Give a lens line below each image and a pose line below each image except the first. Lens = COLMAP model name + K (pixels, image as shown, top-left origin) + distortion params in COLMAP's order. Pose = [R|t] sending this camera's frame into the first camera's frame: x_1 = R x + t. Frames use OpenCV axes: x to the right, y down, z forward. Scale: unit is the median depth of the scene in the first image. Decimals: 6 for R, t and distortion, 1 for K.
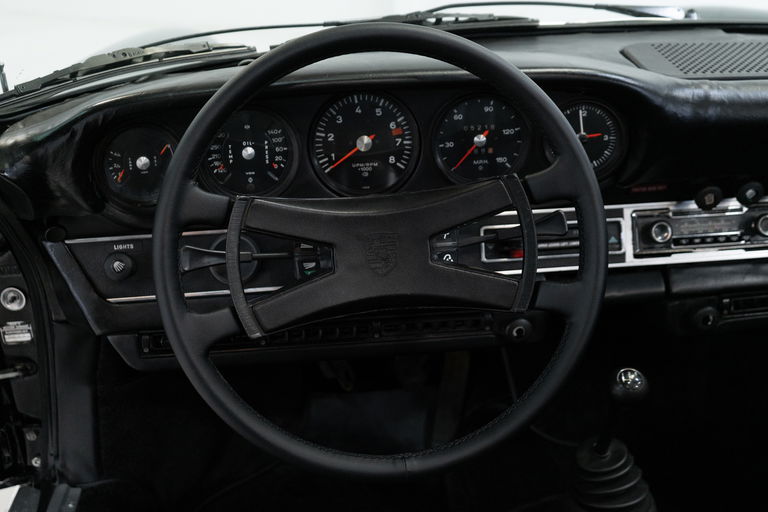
lens RADIAL K [[901.2, 0, 393.3], [0, 901.2, 255.0], [0, 0, 1]] dist [-0.005856, -0.003654]
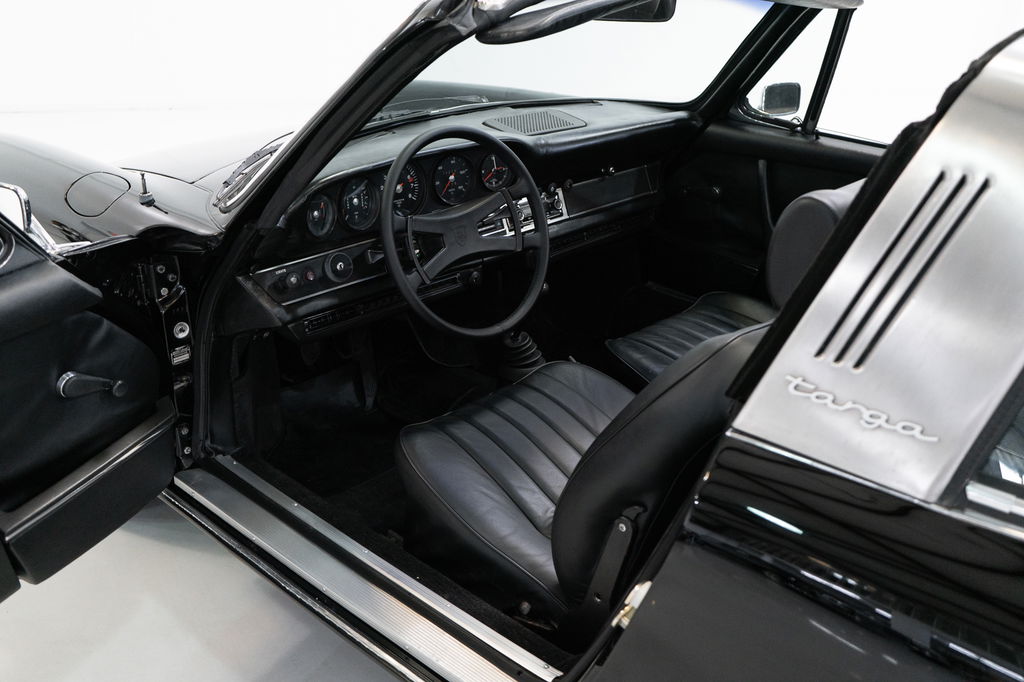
lens RADIAL K [[1041.8, 0, 512.0], [0, 1041.8, 341.0], [0, 0, 1]] dist [-0.000810, -0.002312]
pose [[0.765131, -0.222862, 0.604075, -1.199764], [0.222201, 0.971945, 0.077137, 0.063146], [-0.604319, 0.075206, 0.793185, -0.779767]]
